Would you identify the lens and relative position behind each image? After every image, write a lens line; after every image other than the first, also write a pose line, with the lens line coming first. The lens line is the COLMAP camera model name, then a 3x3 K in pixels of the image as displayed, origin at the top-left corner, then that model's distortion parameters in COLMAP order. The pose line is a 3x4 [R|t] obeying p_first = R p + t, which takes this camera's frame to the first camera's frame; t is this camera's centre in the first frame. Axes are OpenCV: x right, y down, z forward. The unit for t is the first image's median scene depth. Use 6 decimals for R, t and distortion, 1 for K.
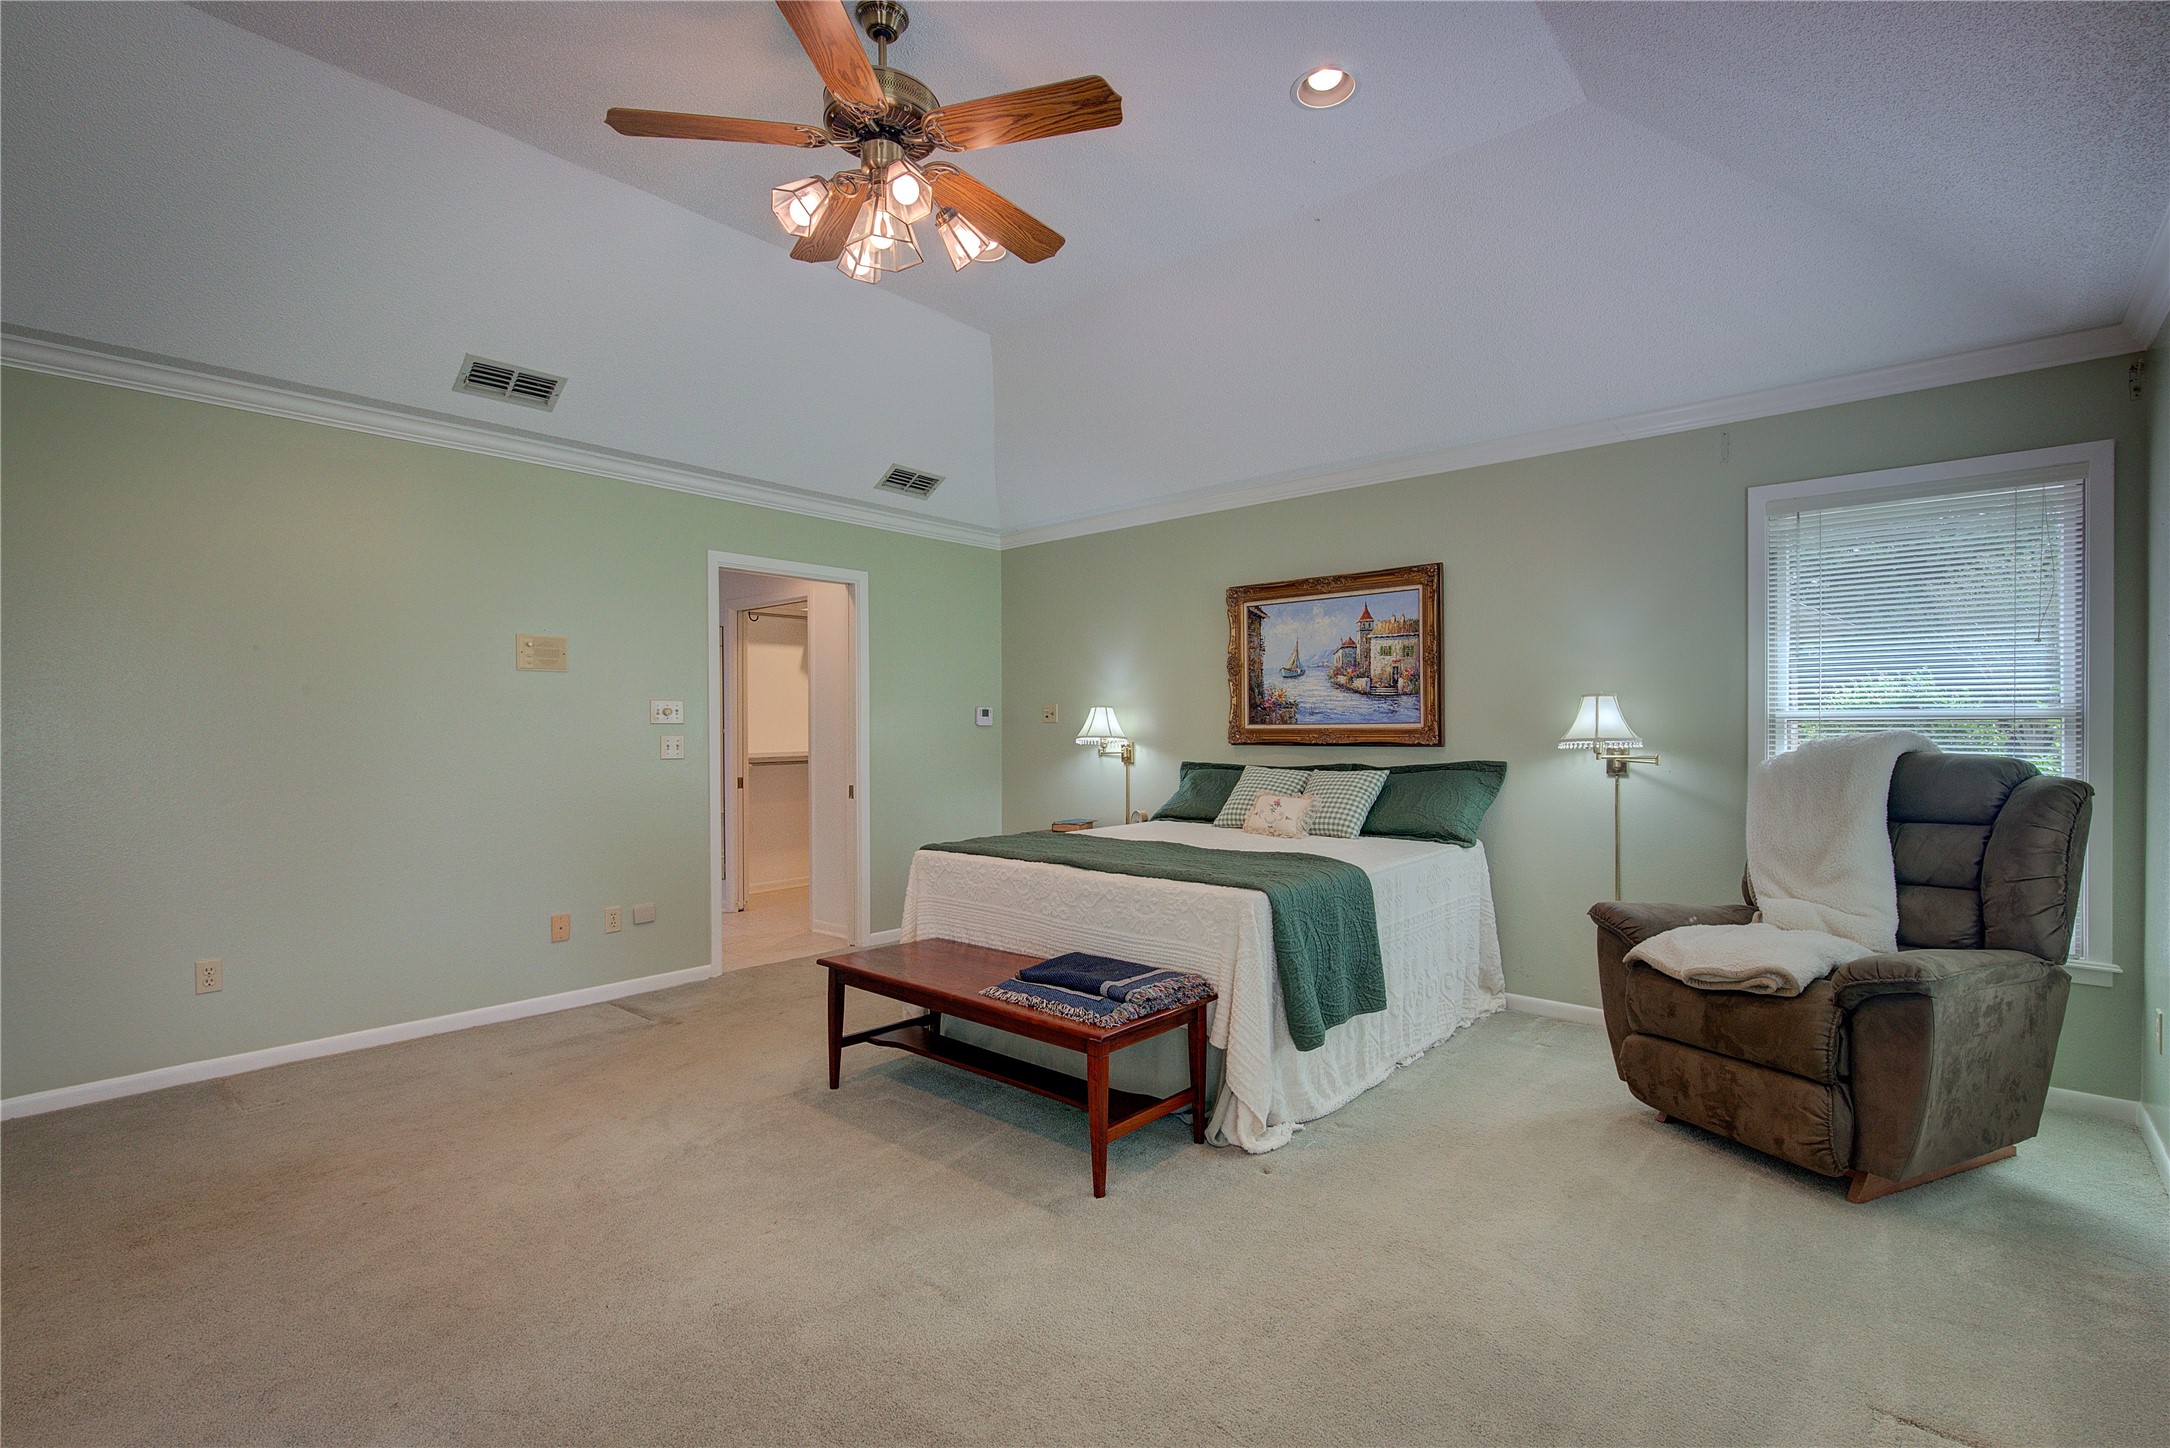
lens RADIAL K [[991.0, 0, 1099.3], [0, 991.0, 724.7], [0, 0, 1]] dist [-0.000036, 0.000095]
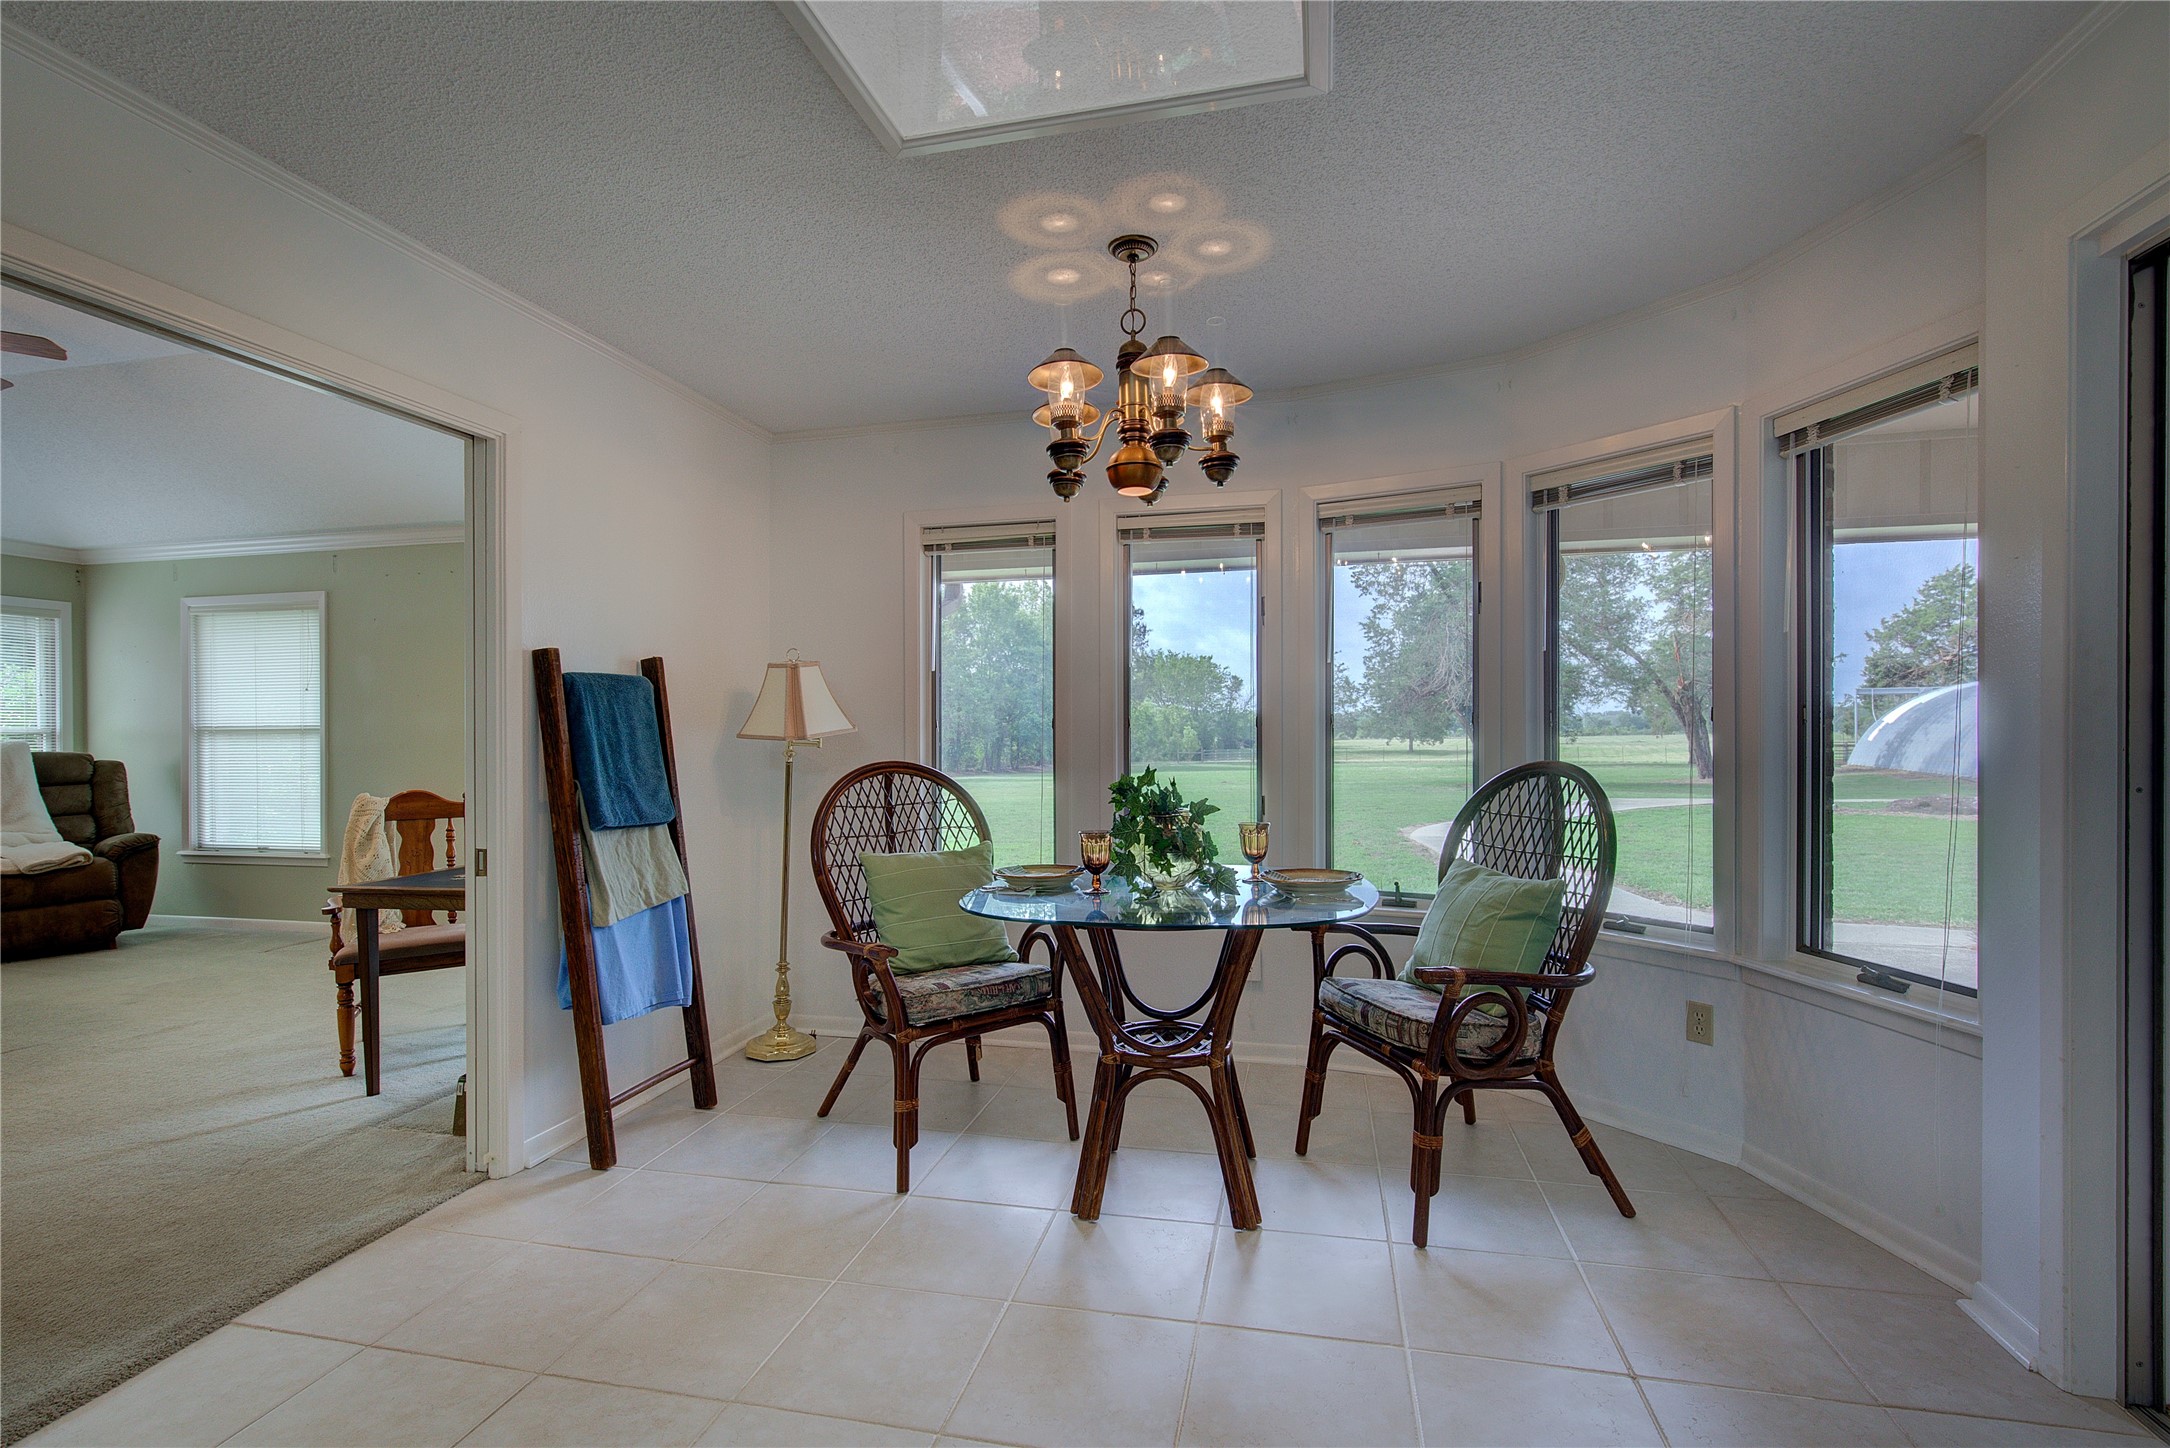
lens RADIAL K [[991.0, 0, 1087.8], [0, 991.0, 734.1], [0, 0, 1]] dist [-0.000036, 0.000095]
pose [[-0.473650, 0.001495, 0.880712, -1.209197], [0.000605, 0.999999, -0.001373, -0.001761], [-0.880713, -0.000118, -0.473651, 0.062390]]
